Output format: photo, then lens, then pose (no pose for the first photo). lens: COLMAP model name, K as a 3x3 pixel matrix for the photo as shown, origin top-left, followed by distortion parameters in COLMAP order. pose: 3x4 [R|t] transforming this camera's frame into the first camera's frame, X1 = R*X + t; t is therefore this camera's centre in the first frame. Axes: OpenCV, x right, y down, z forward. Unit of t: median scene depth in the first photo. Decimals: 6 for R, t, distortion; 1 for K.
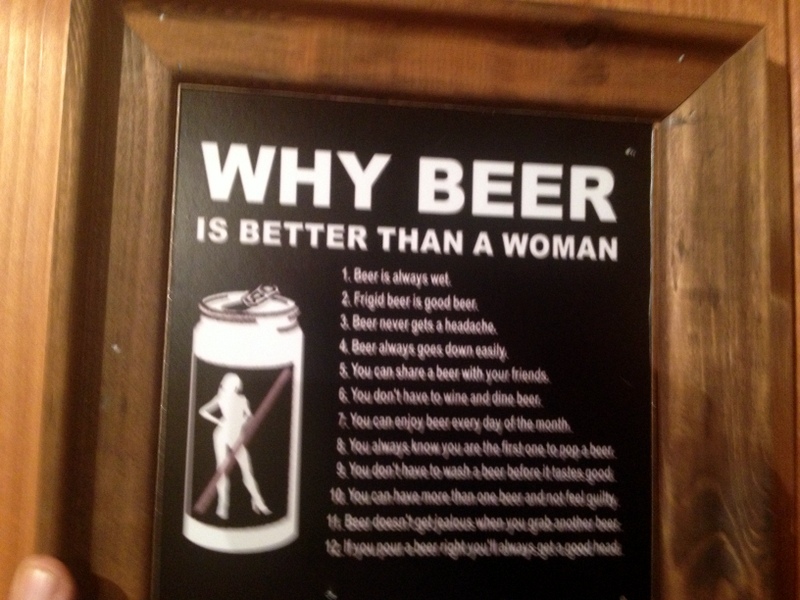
lens RADIAL K [[809.2, 0, 400.0], [0, 809.2, 300.0], [0, 0, 1]] dist [0.009508, -0.878017]
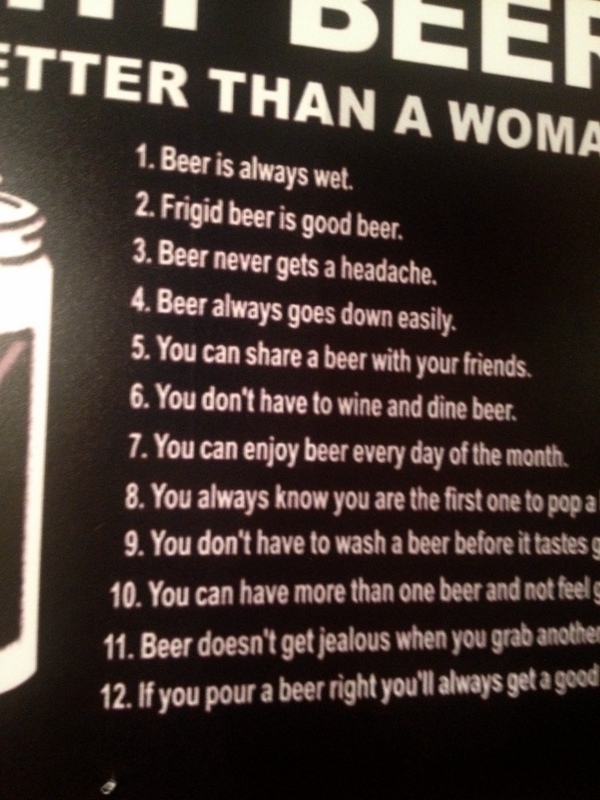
lens RADIAL K [[809.2, 0, 300.0], [0, 809.2, 400.0], [0, 0, 1]] dist [0.009508, -0.878017]
pose [[0.999937, 0.004874, 0.010122, 0.024769], [-0.005686, 0.996637, 0.081746, 0.075718], [-0.009689, -0.081799, 0.996602, 0.479226]]
